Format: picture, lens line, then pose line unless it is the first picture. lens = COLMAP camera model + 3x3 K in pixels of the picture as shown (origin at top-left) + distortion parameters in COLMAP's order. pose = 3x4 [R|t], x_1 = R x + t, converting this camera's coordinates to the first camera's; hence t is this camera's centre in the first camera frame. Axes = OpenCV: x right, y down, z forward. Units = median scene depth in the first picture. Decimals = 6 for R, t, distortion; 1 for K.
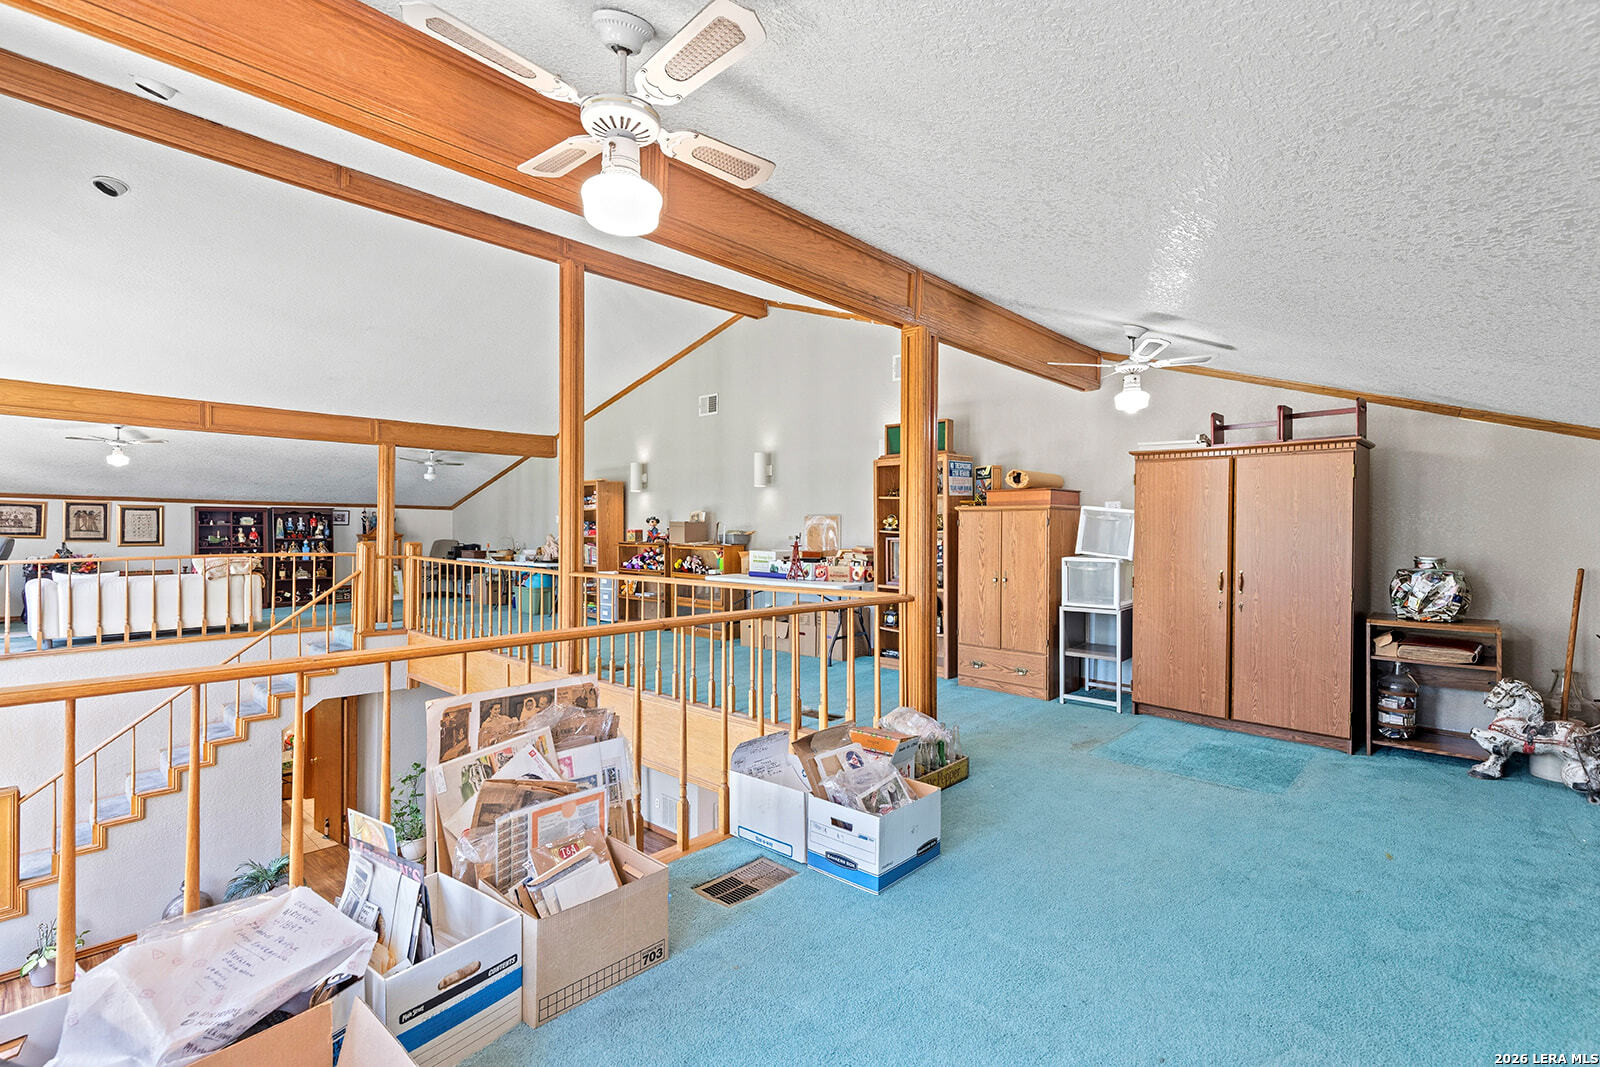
lens RADIAL K [[726.1, 0, 811.1], [0, 726.1, 527.8], [0, 0, 1]] dist [0.010480, 0.000132]
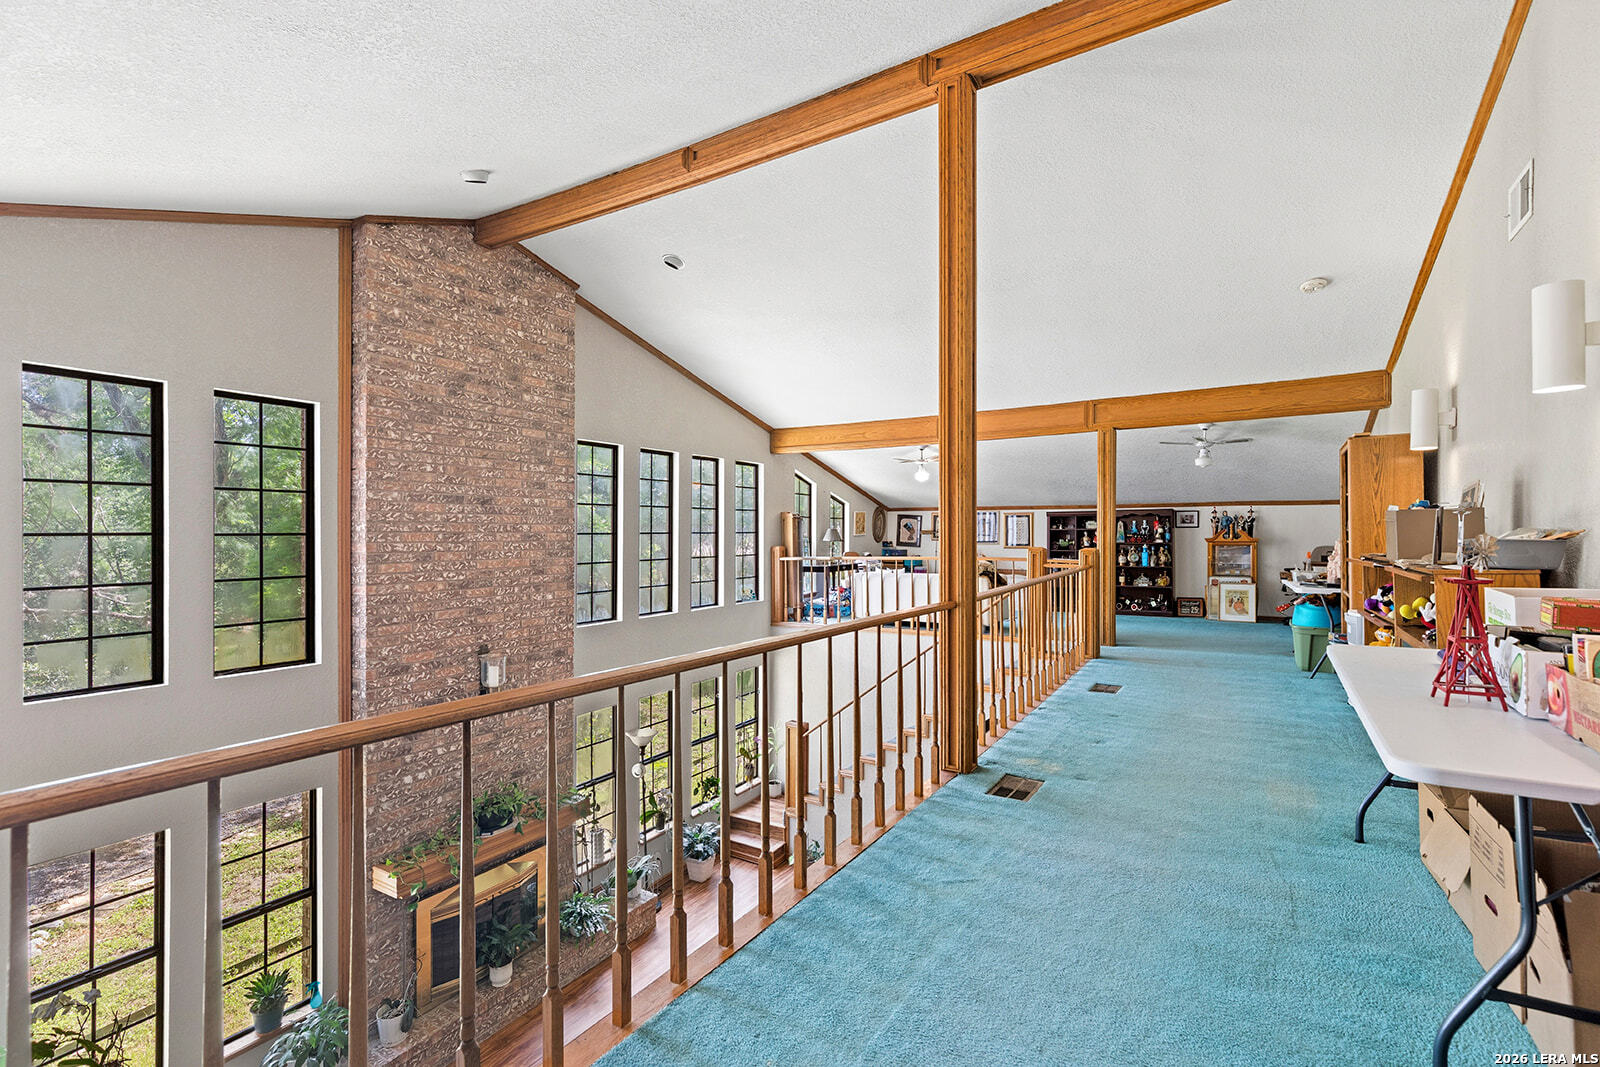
lens RADIAL K [[726.1, 0, 793.1], [0, 726.1, 531.0], [0, 0, 1]] dist [0.010480, 0.000132]
pose [[0.183491, -0.010830, -0.982962, 0.142652], [0.003610, 0.999940, -0.010343, 0.008344], [0.983015, -0.001650, 0.183519, 0.426780]]
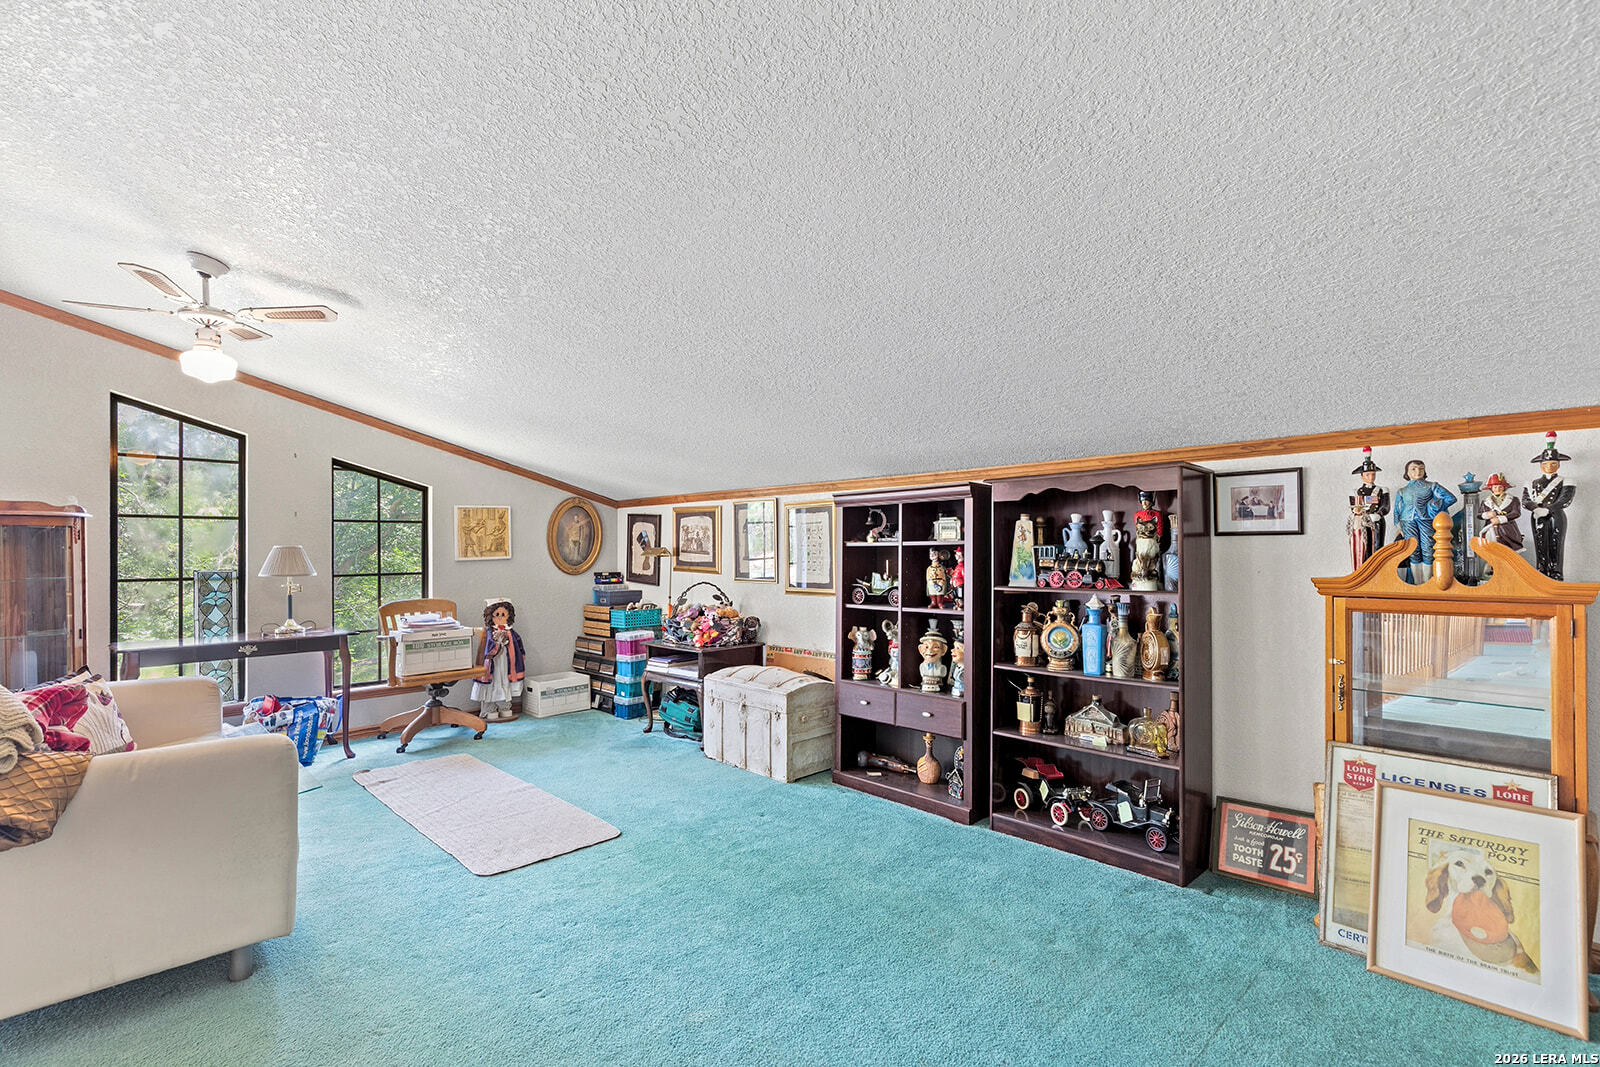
lens RADIAL K [[726.1, 0, 812.9], [0, 726.1, 546.2], [0, 0, 1]] dist [0.010480, 0.000132]
pose [[-0.061523, -0.012806, -0.998024, -0.464765], [0.005347, 0.999899, -0.013159, 0.001838], [0.998091, -0.006146, -0.061448, 0.994327]]
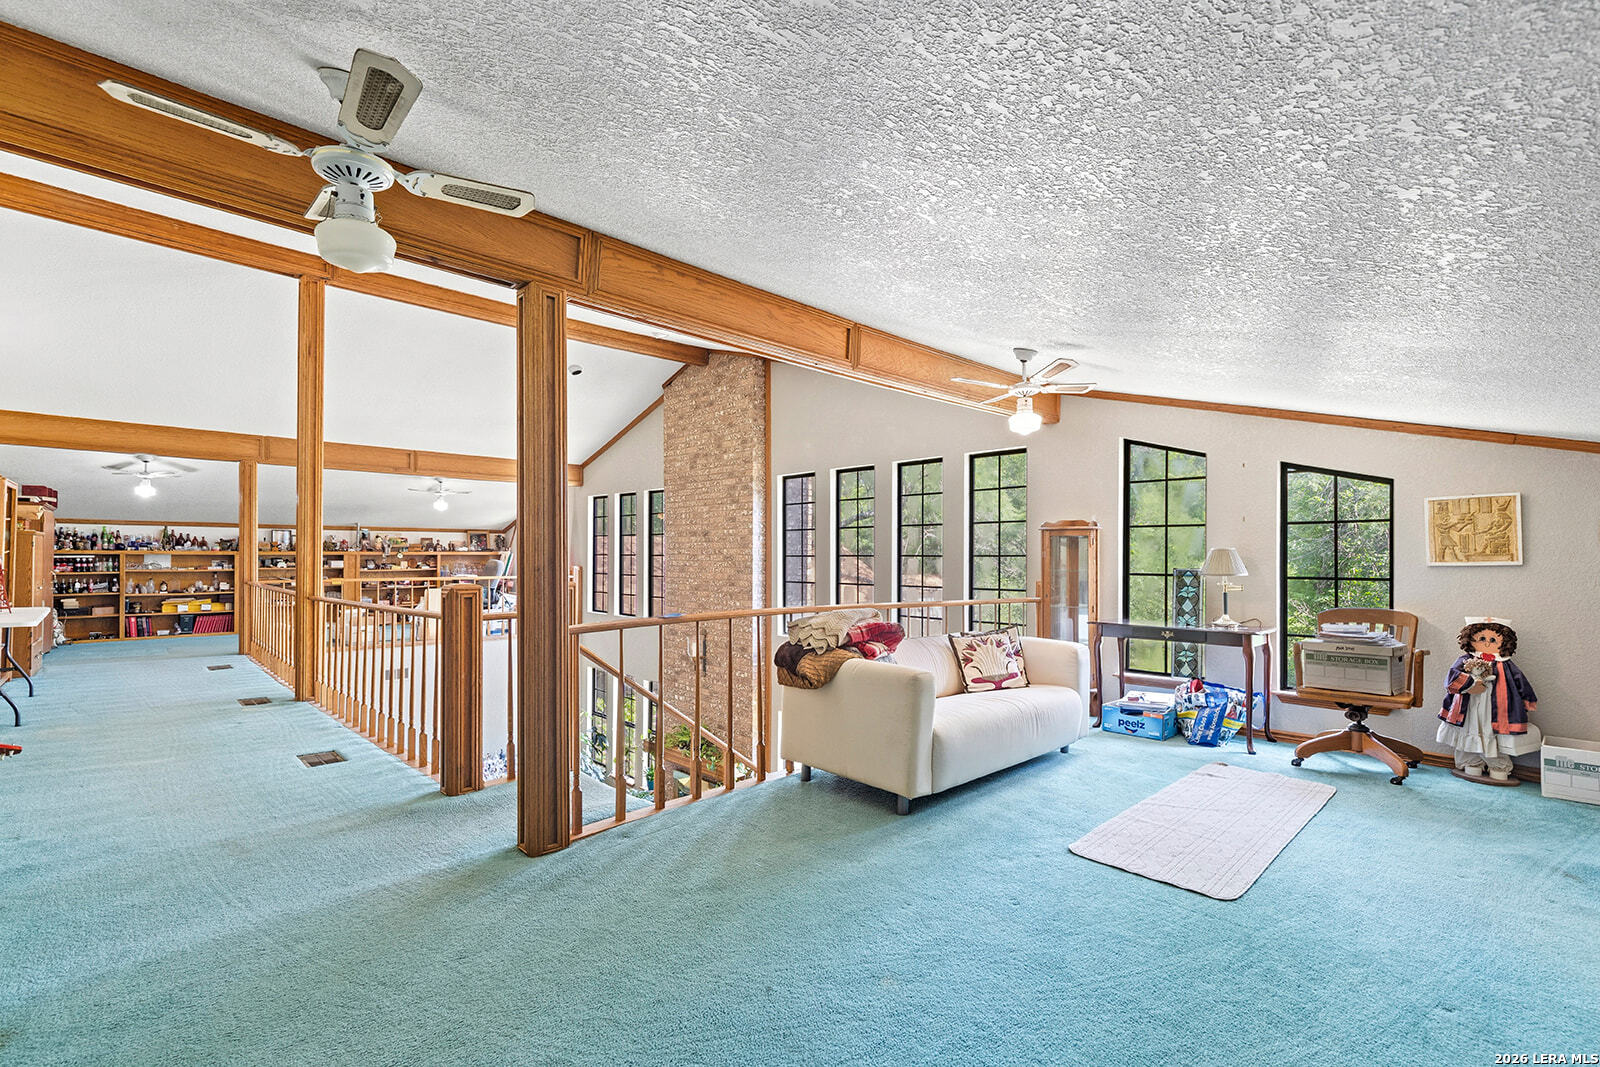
lens RADIAL K [[726.1, 0, 803.6], [0, 726.1, 549.0], [0, 0, 1]] dist [0.010480, 0.000132]
pose [[-0.998679, -0.007827, 0.050777, -0.608690], [-0.008056, 0.999958, -0.004312, -0.000783], [-0.050741, -0.004715, -0.998701, 1.133438]]
